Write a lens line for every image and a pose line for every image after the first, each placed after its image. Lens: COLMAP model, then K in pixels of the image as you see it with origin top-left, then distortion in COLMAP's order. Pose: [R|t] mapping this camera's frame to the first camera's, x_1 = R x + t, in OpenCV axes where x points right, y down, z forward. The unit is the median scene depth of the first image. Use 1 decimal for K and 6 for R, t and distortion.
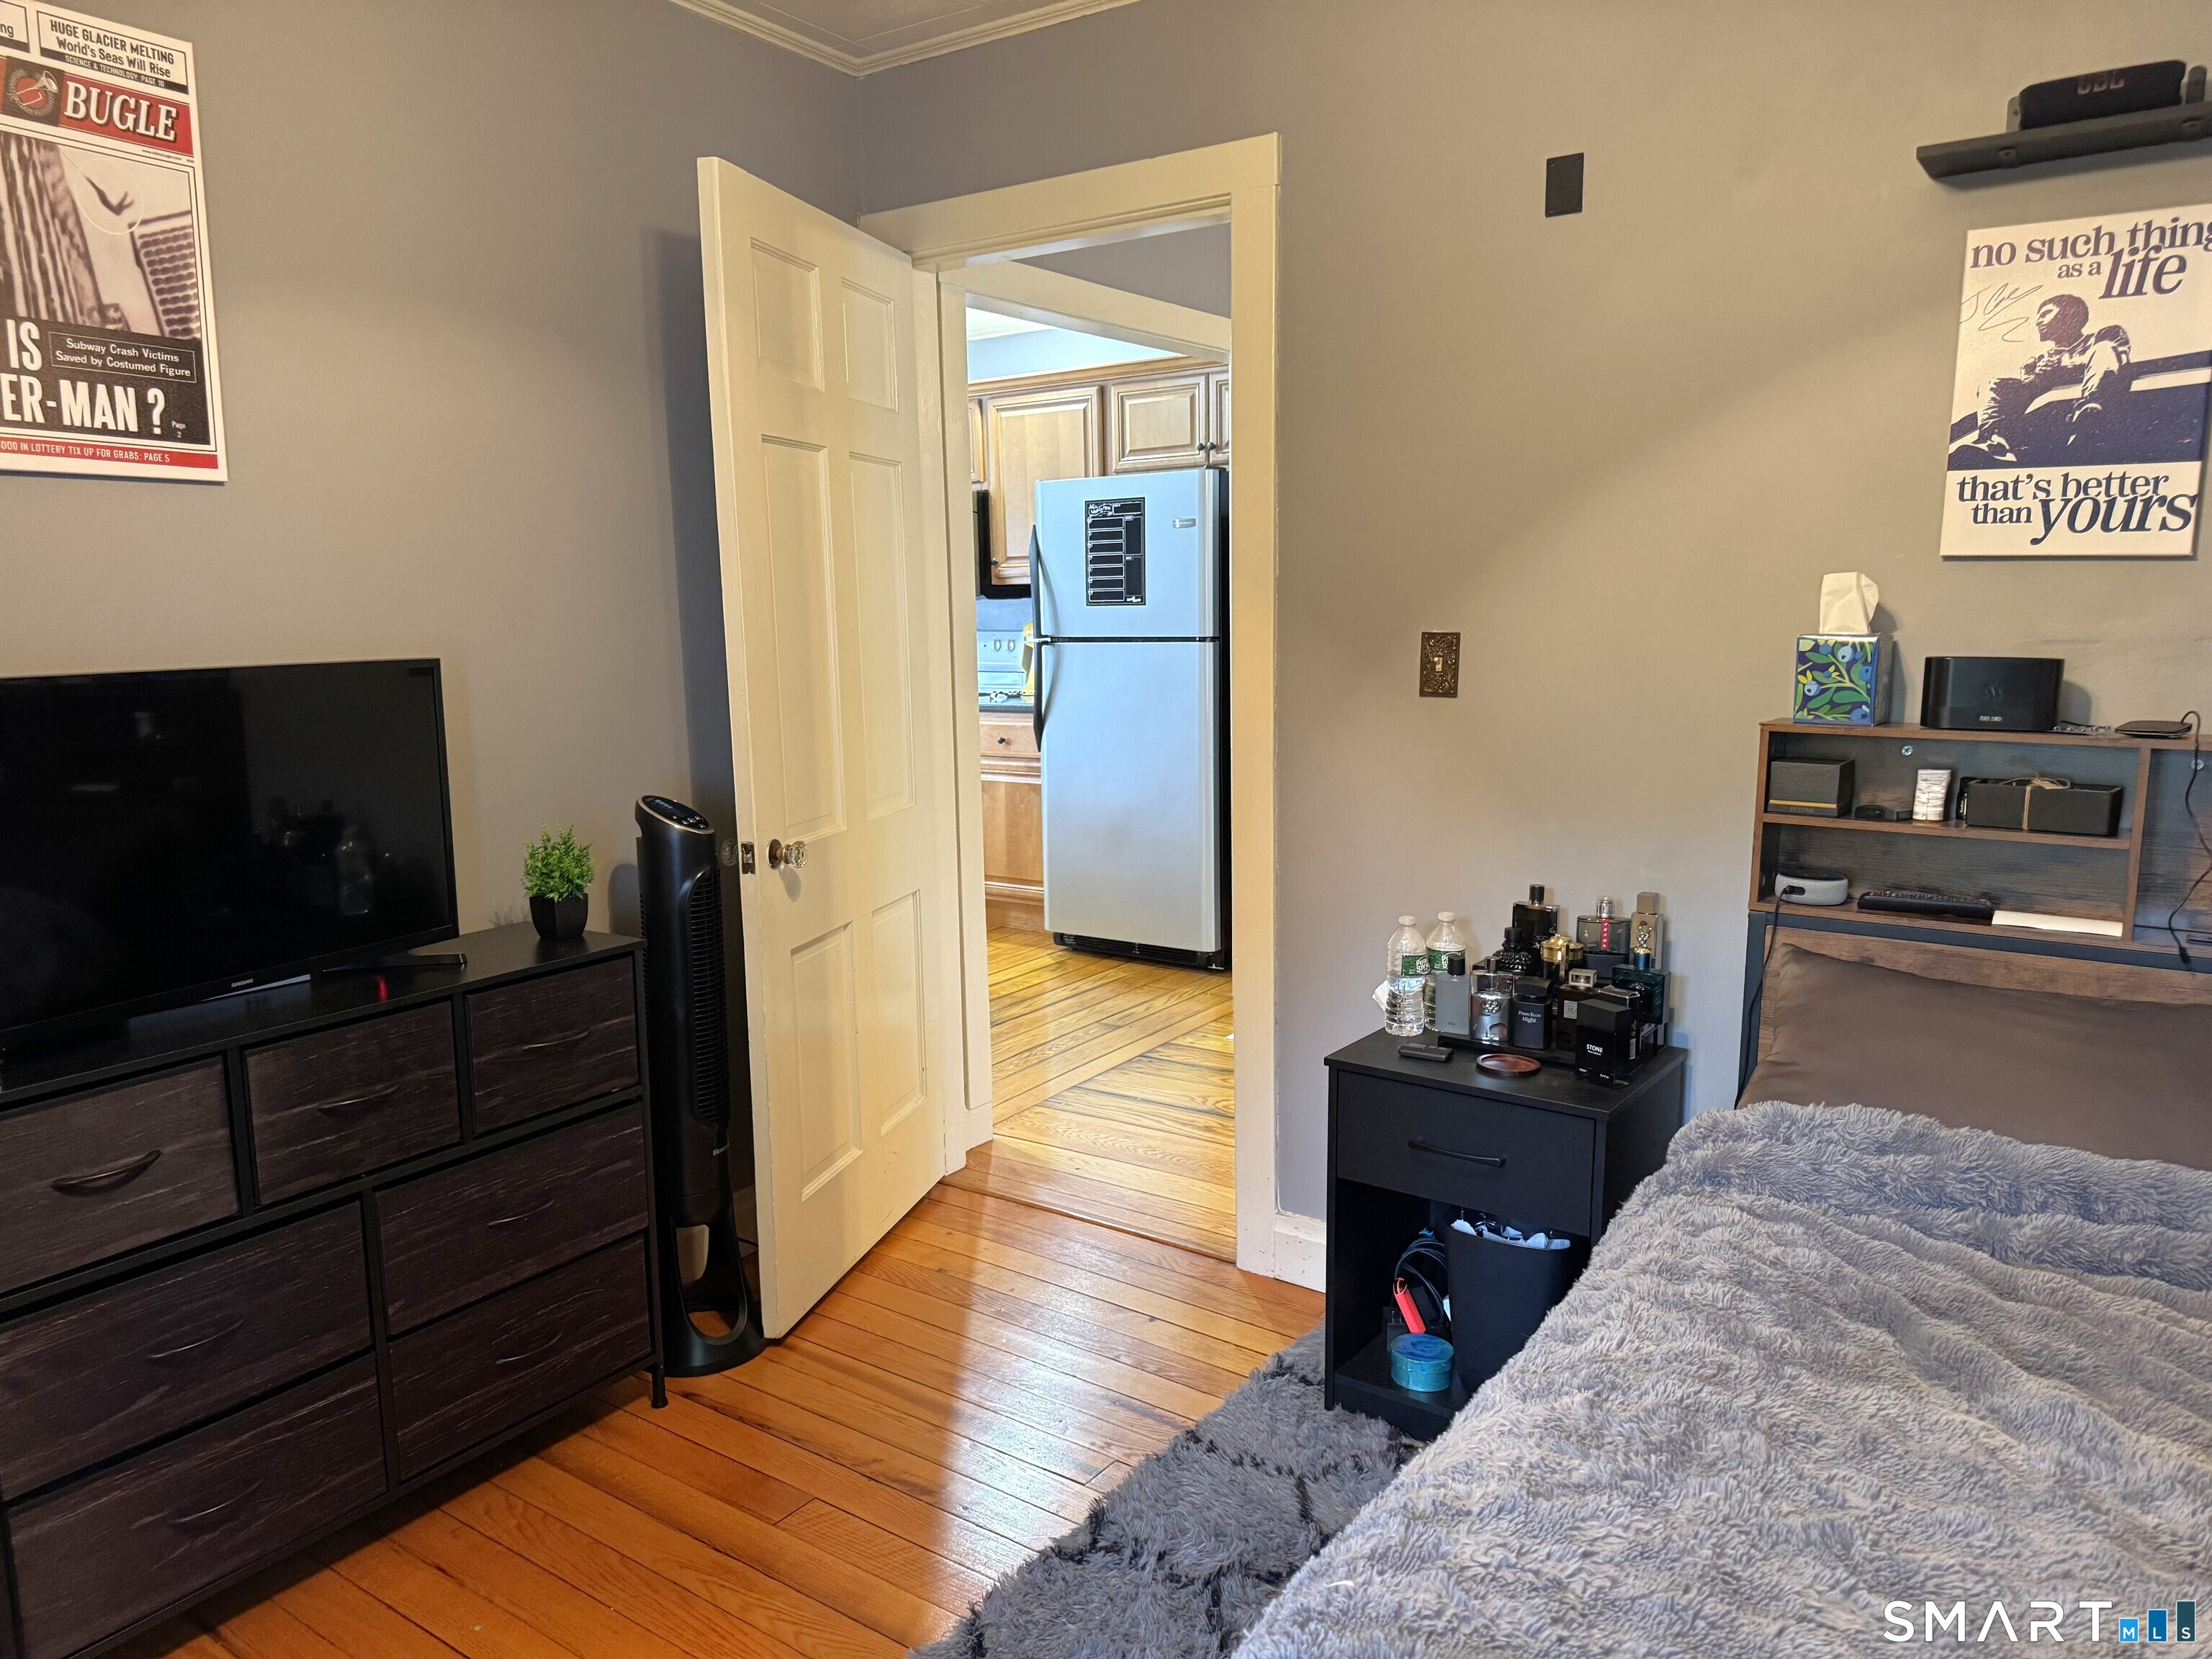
lens RADIAL K [[1573.1, 0, 1110.6], [0, 1573.1, 837.0], [0, 0, 1]] dist [0.010606, -0.007775]
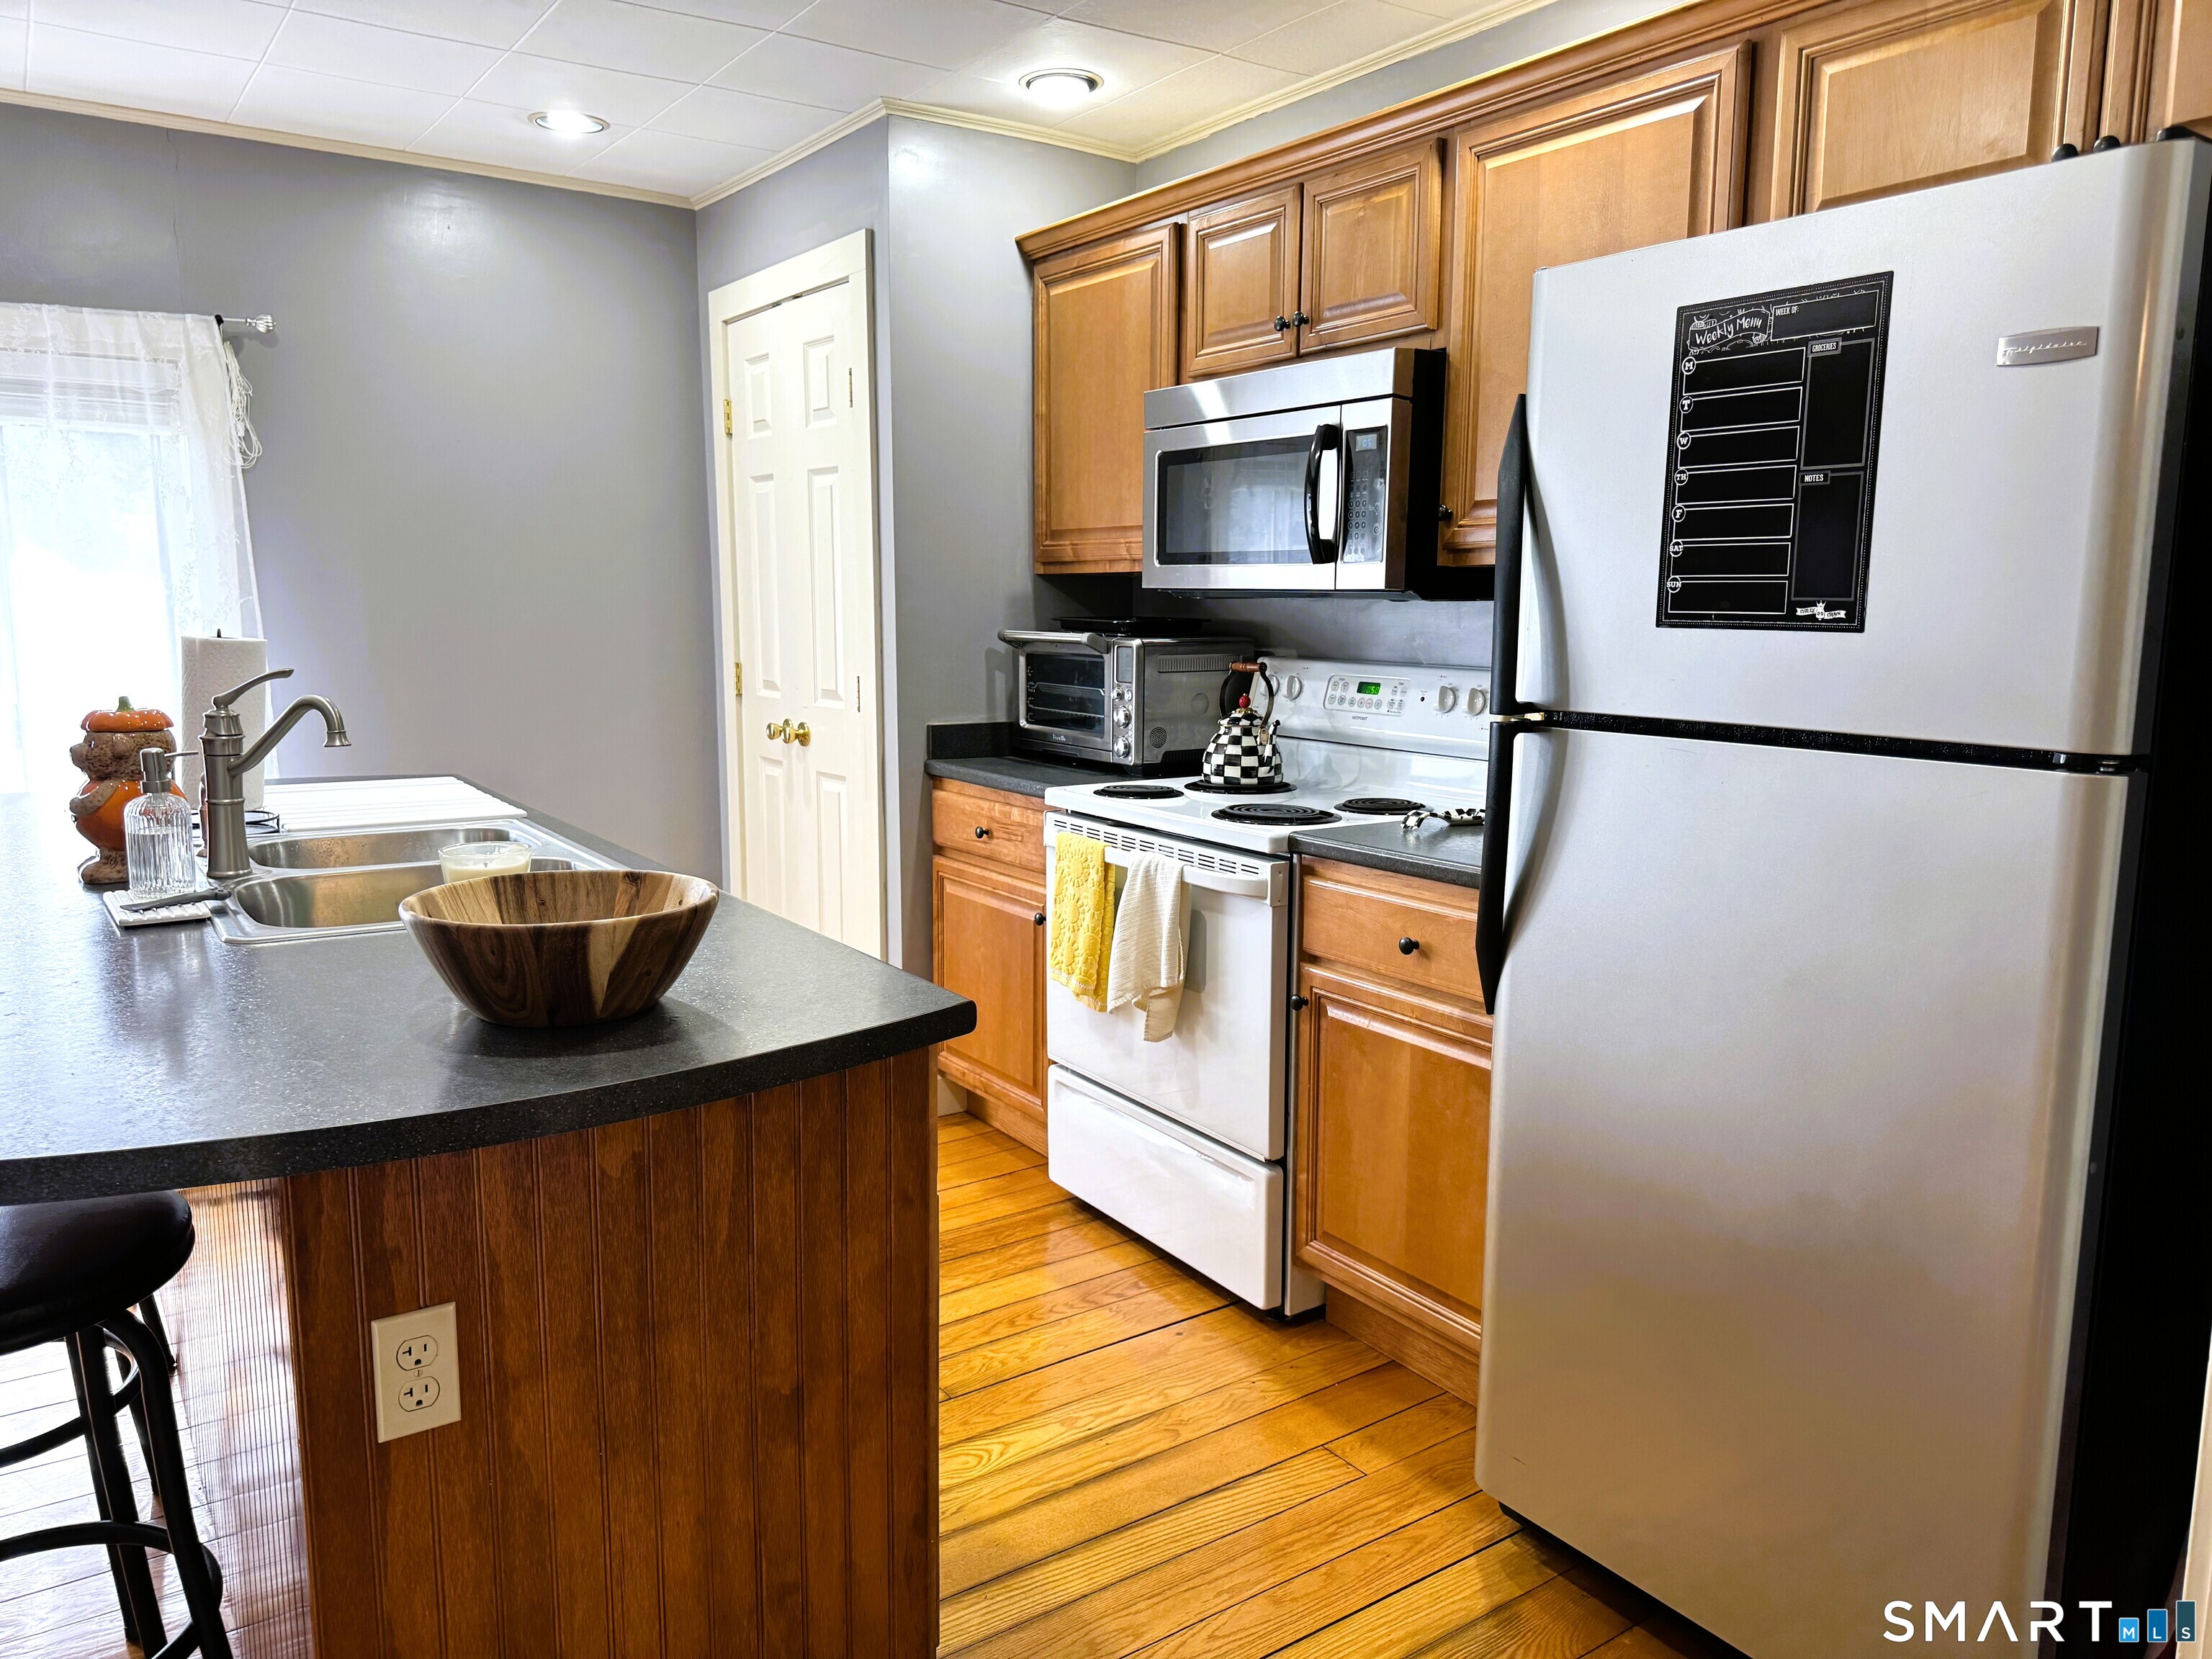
lens RADIAL K [[1573.1, 0, 1101.8], [0, 1573.1, 837.2], [0, 0, 1]] dist [0.010606, -0.007775]
pose [[0.937151, 0.081481, -0.339278, -0.008661], [-0.081489, 0.996572, 0.014247, -0.097615], [0.339276, 0.014296, 0.940578, 0.647642]]
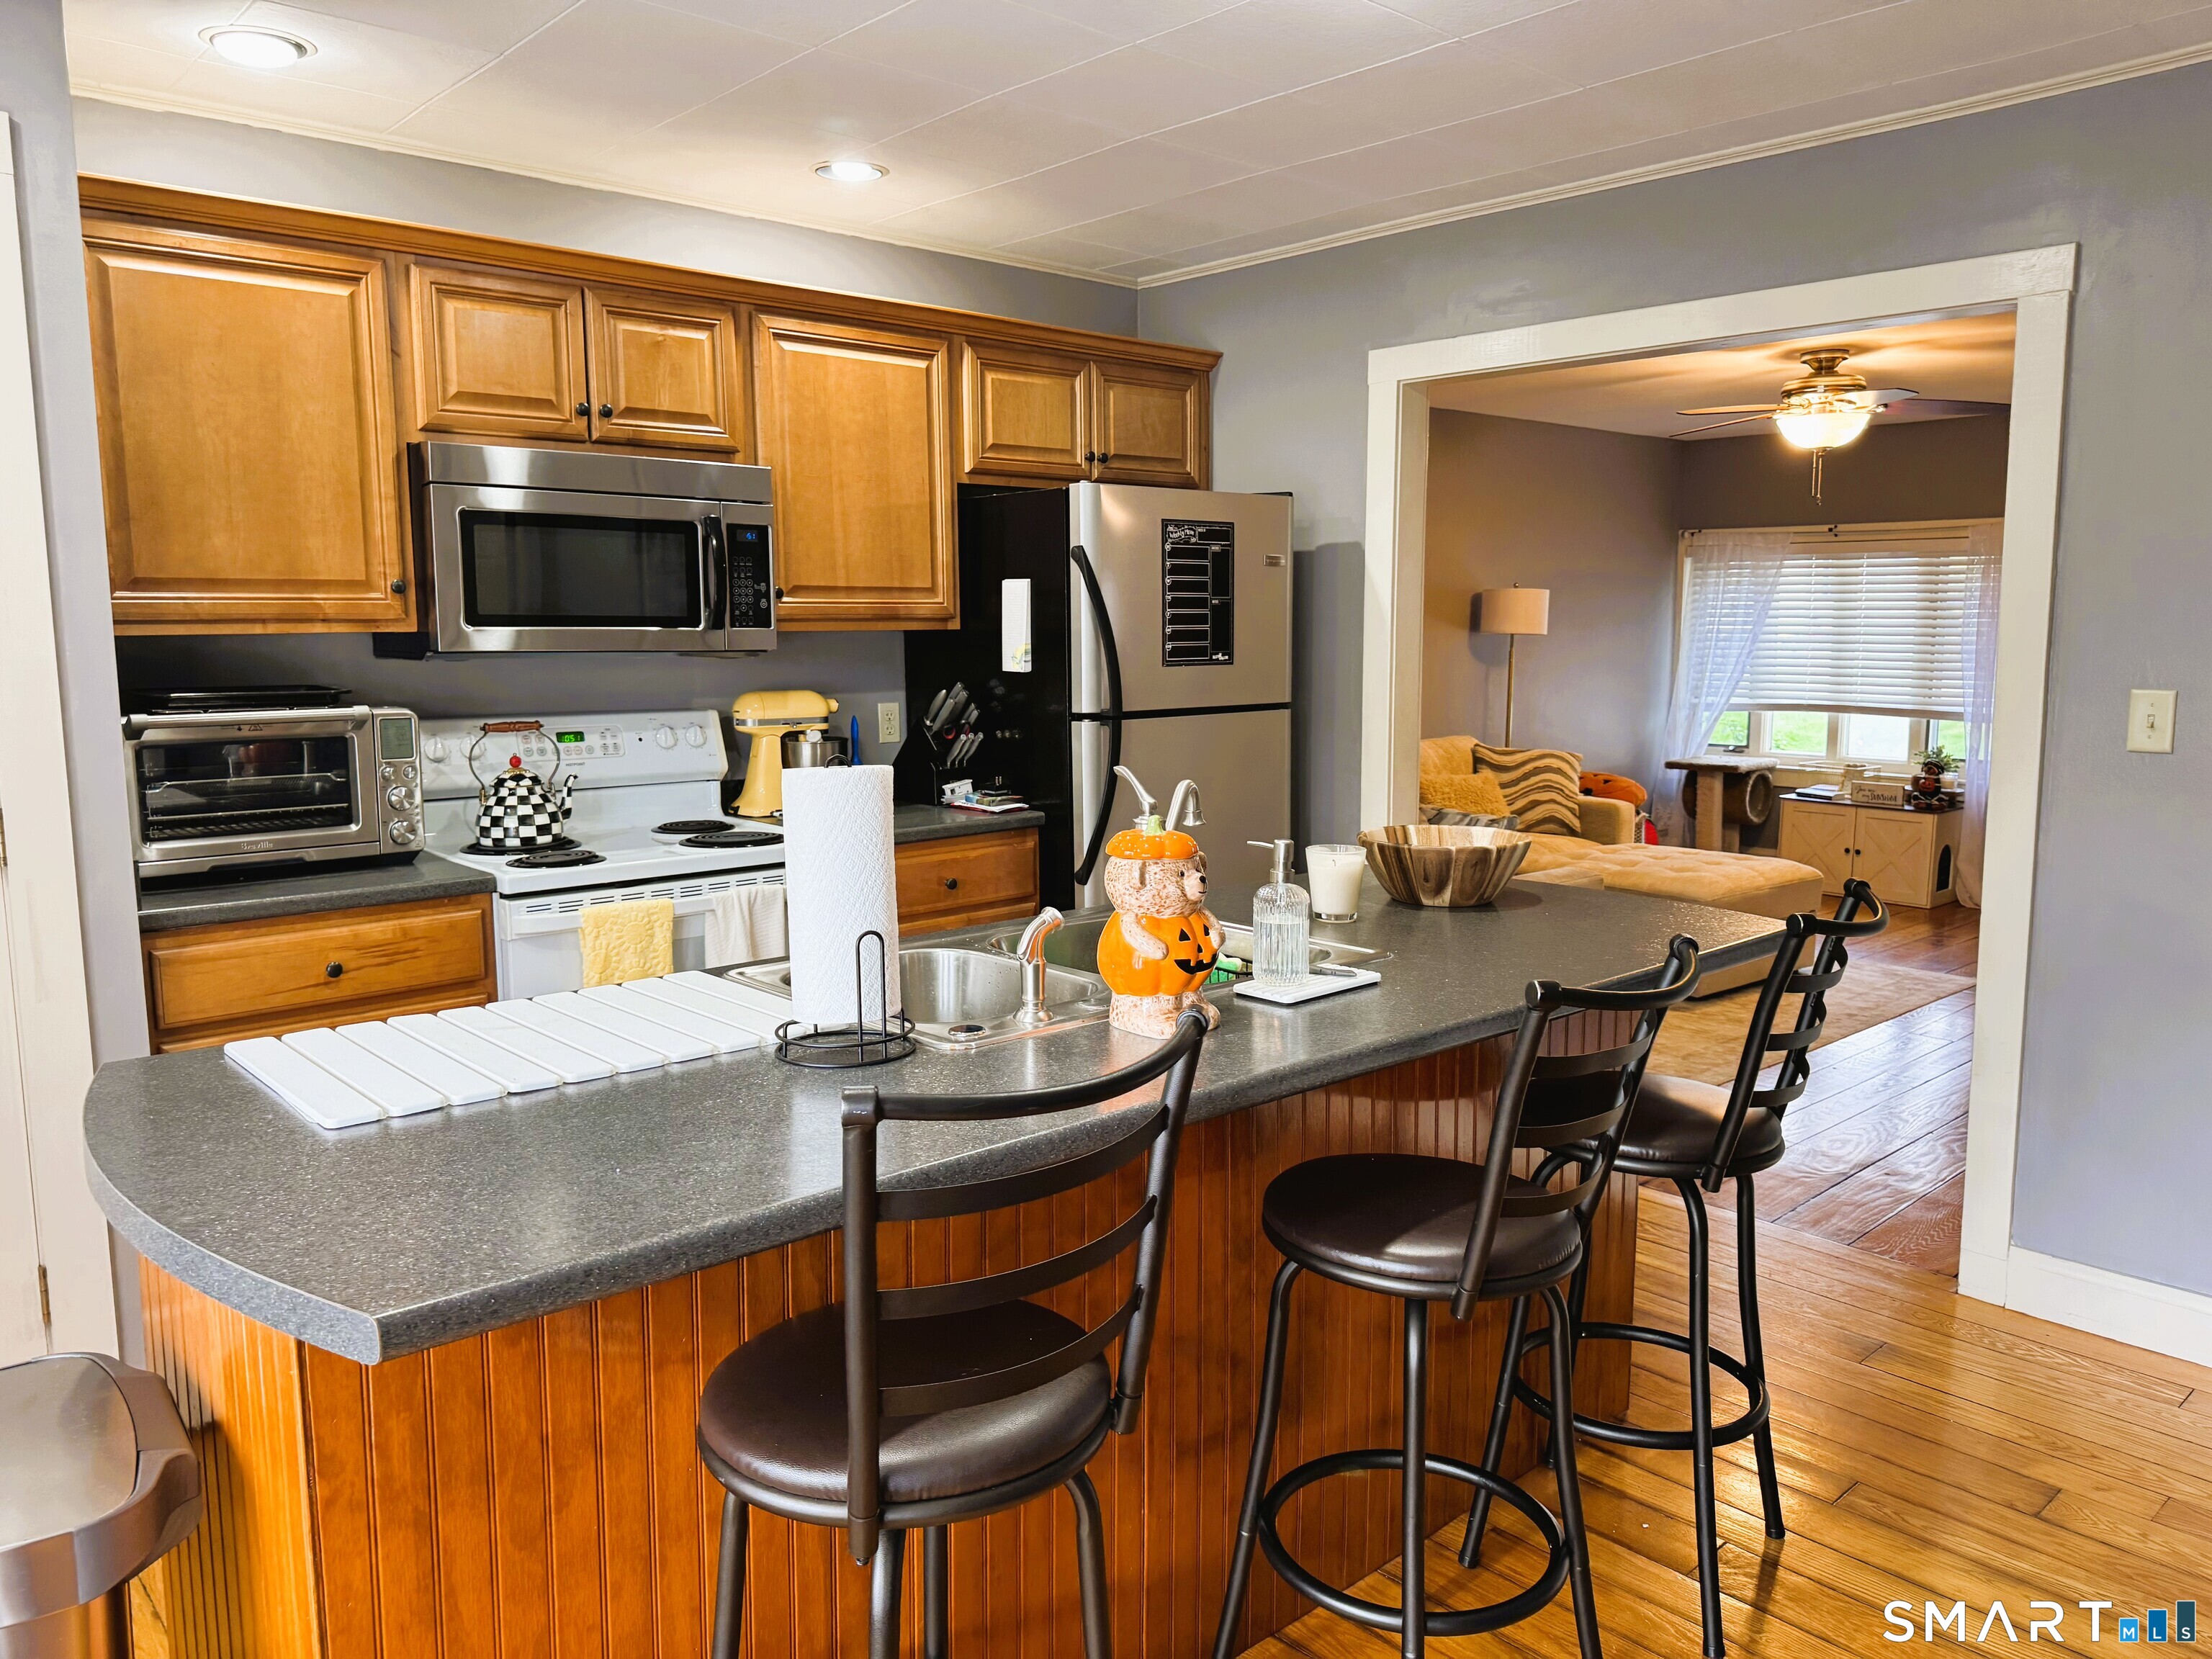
lens RADIAL K [[1573.1, 0, 1103.8], [0, 1573.1, 822.8], [0, 0, 1]] dist [0.010606, -0.007775]
pose [[0.203515, -0.102912, 0.973648, -0.722813], [0.146576, 0.986455, 0.073628, -0.134164], [-0.968038, 0.127729, 0.215843, 0.887294]]
